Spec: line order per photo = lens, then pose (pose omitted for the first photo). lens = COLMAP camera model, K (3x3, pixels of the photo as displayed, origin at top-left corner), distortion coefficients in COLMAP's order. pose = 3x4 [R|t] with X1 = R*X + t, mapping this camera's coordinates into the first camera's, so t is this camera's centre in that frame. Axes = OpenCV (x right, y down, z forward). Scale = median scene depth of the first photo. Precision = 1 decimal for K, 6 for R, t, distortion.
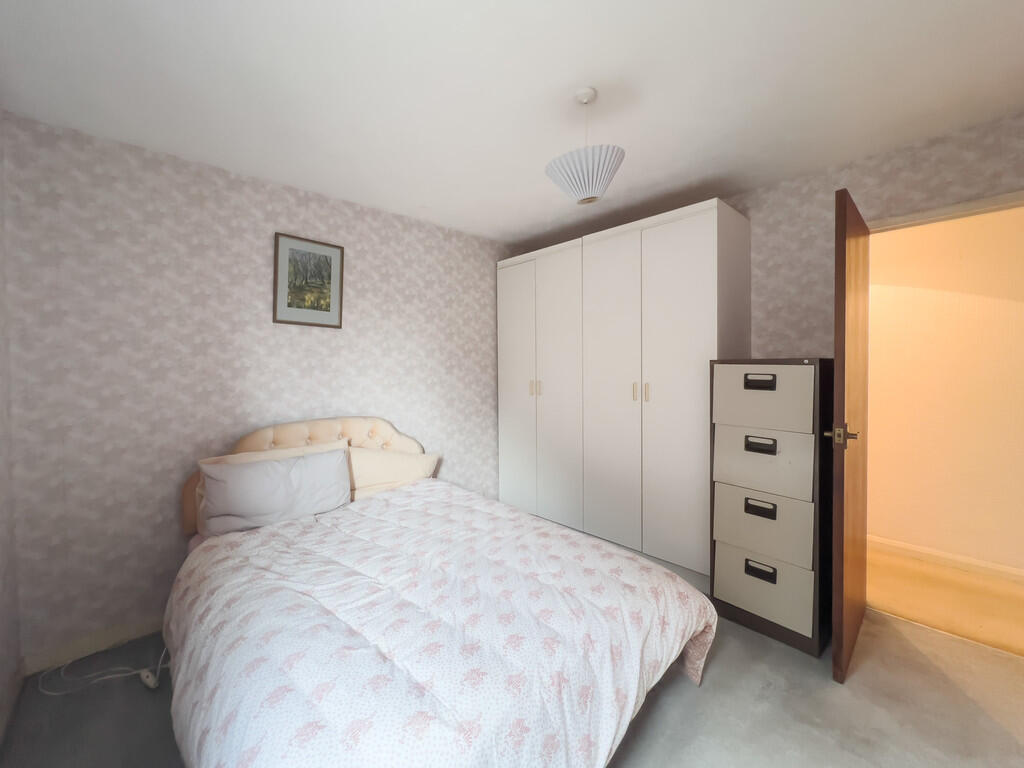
lens RADIAL K [[416.2, 0, 514.4], [0, 416.2, 375.4], [0, 0, 1]] dist [-0.001673, -0.000113]
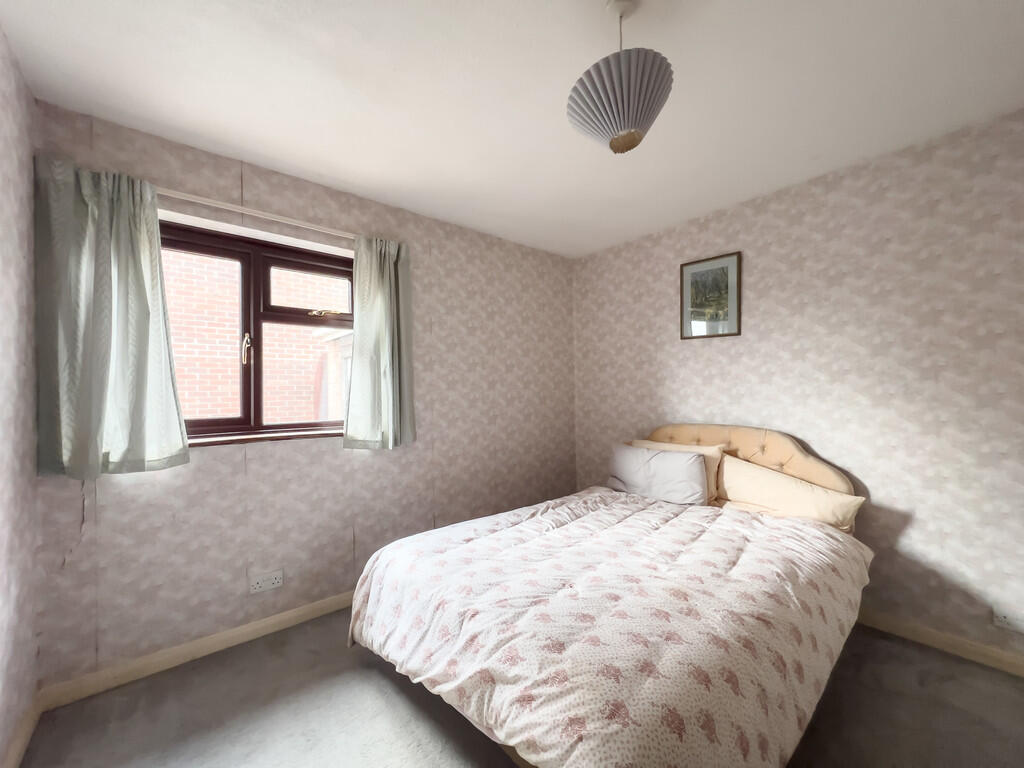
lens RADIAL K [[409.9, 0, 512.0], [0, 409.9, 384.0], [0, 0, 1]] dist [0.000682, 0.000074]
pose [[-0.057997, -0.008460, -0.998281, 0.638700], [-0.005820, 0.999950, -0.008136, 0.014591], [0.998300, 0.005338, -0.058044, 0.581990]]
